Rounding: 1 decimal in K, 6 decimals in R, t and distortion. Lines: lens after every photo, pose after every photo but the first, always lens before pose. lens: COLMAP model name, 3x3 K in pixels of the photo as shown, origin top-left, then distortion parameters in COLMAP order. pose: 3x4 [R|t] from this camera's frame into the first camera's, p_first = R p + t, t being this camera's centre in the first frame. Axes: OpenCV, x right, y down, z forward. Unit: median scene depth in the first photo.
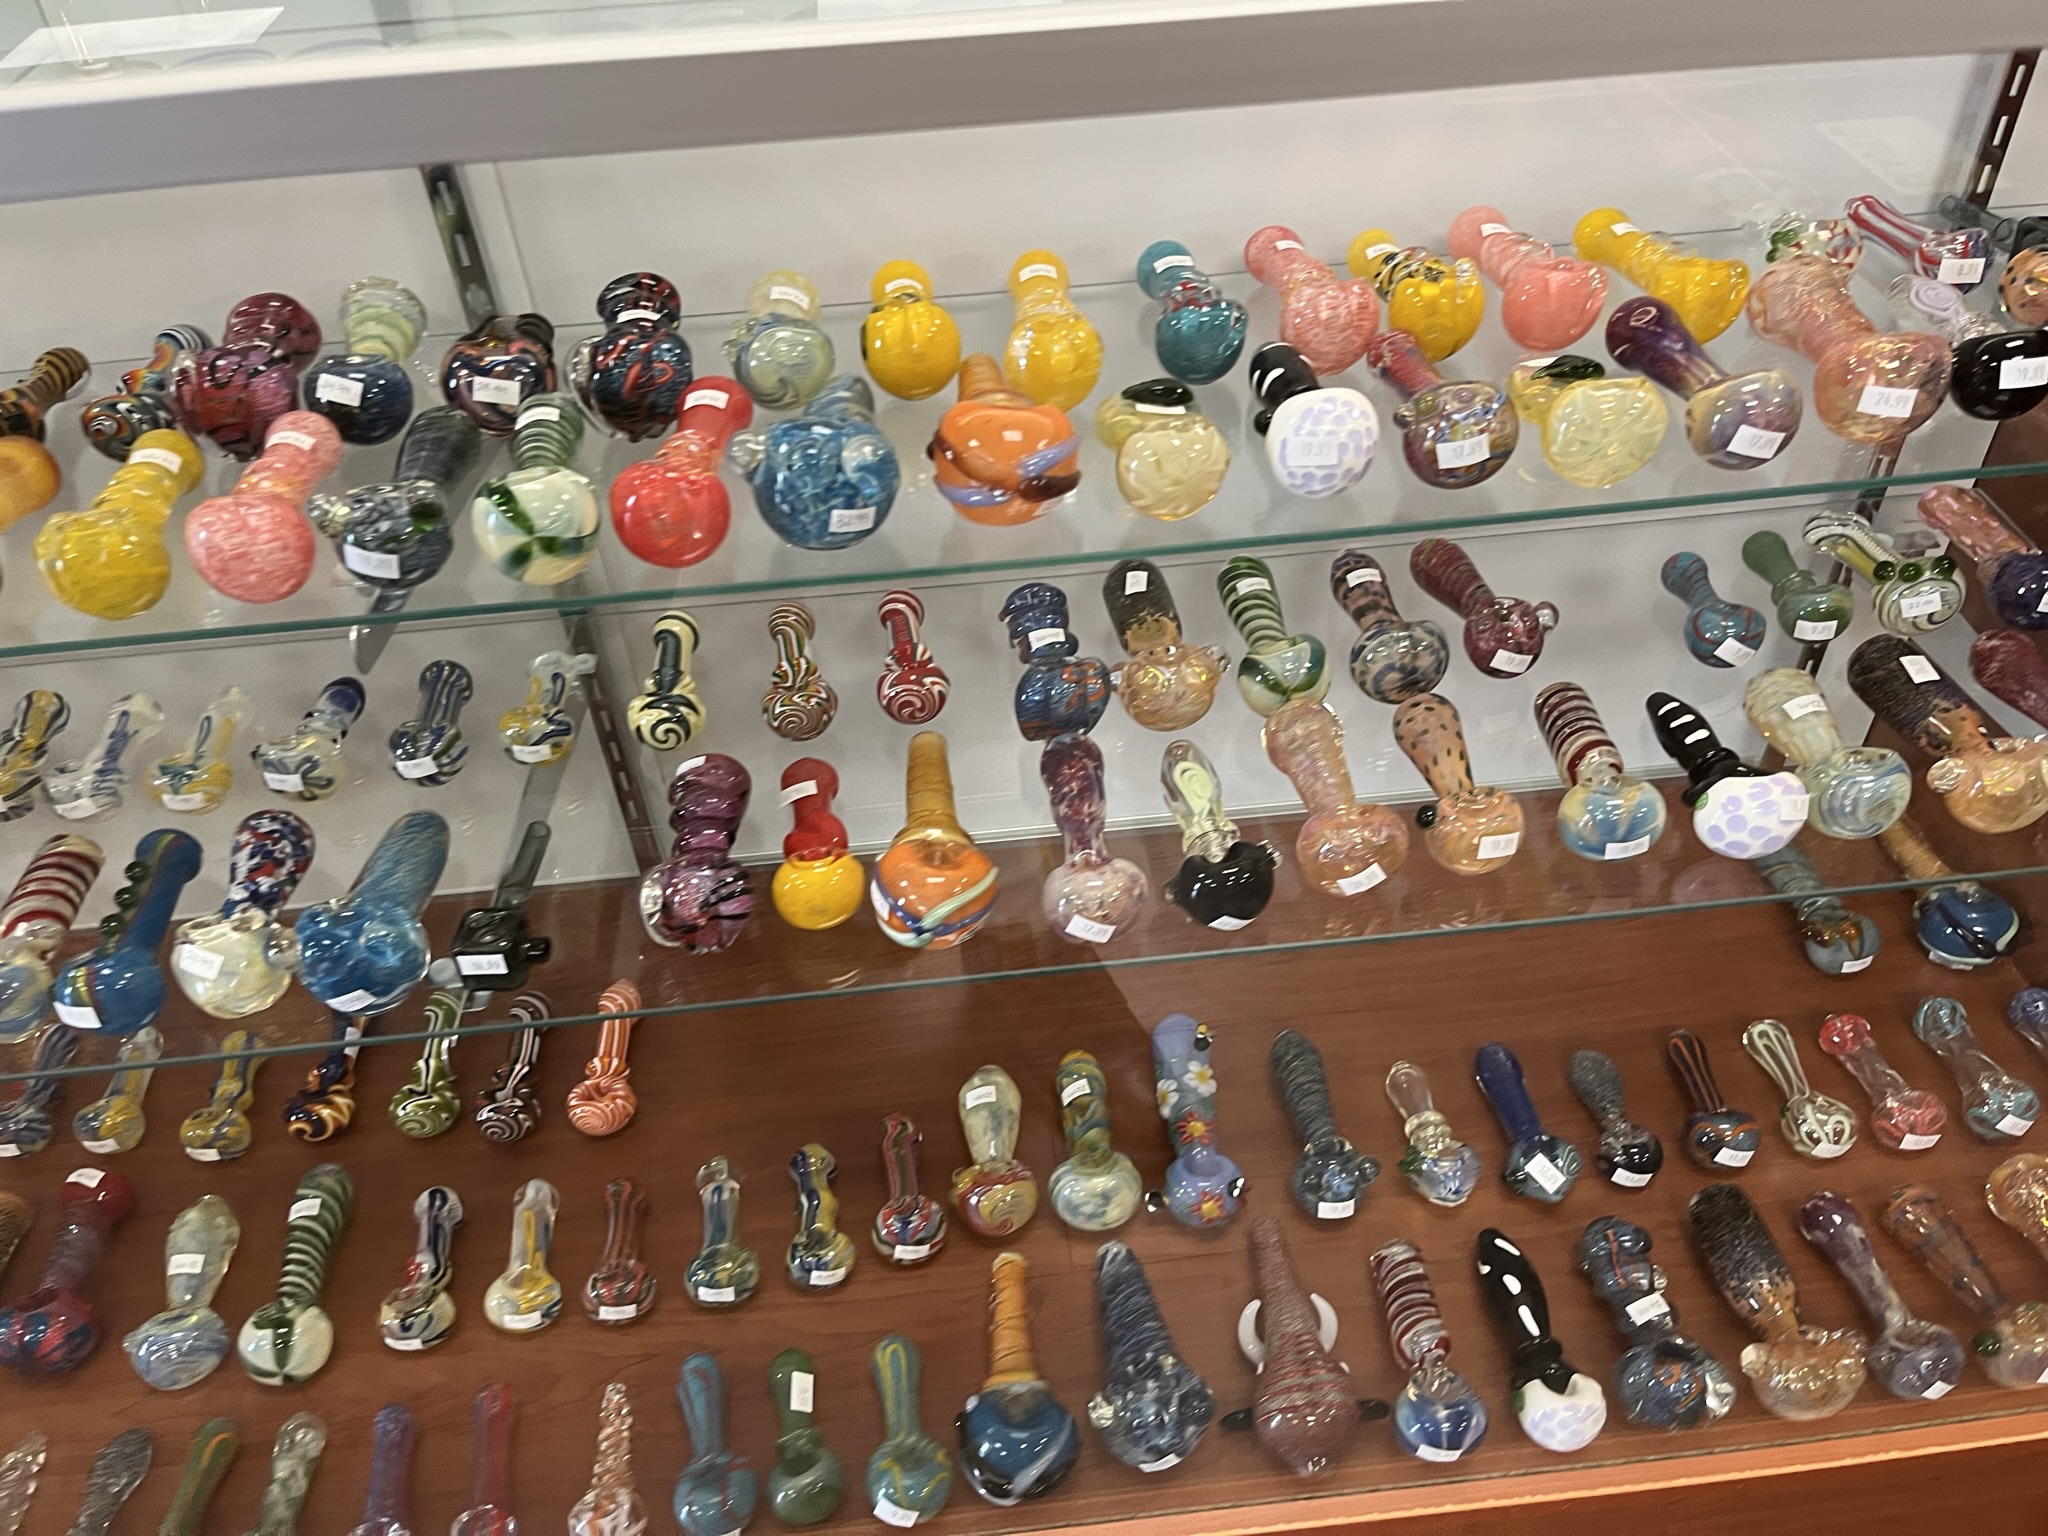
lens RADIAL K [[1562.7, 0, 1037.7], [0, 1562.7, 776.8], [0, 0, 1]] dist [0.049684, -0.082578]
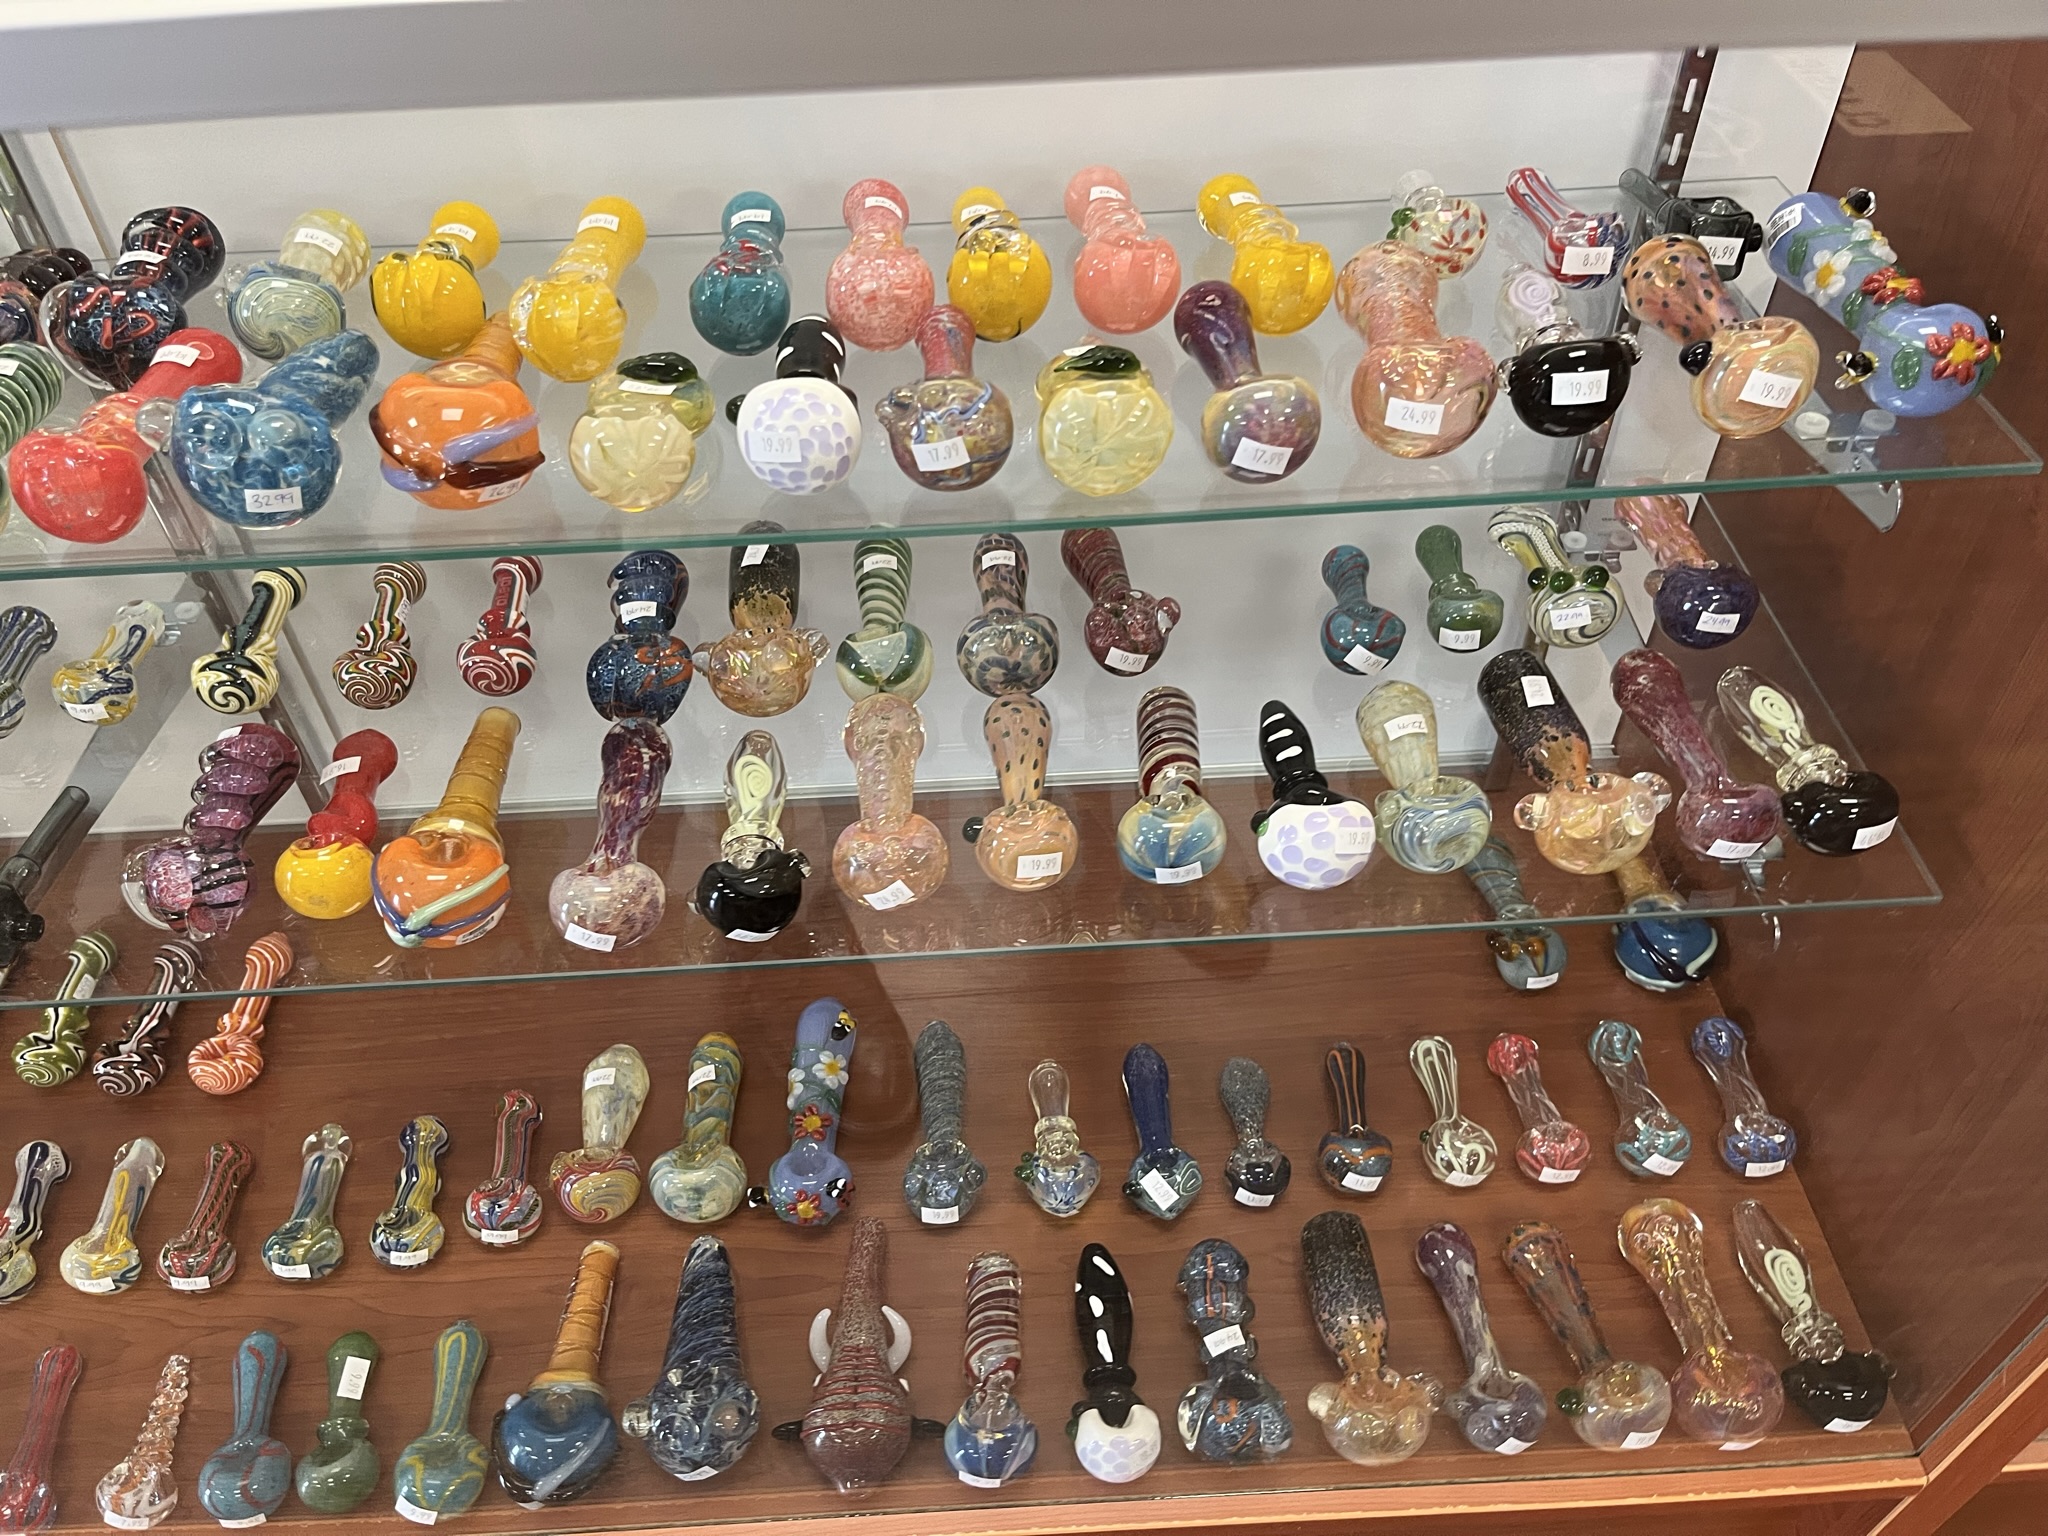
lens RADIAL K [[1562.7, 0, 1037.7], [0, 1562.7, 774.1], [0, 0, 1]] dist [0.049684, -0.082578]
pose [[0.998662, 0.046077, -0.023482, 0.279394], [-0.044532, 0.997047, 0.062563, -0.062532], [0.026295, -0.061434, 0.997765, 0.058226]]
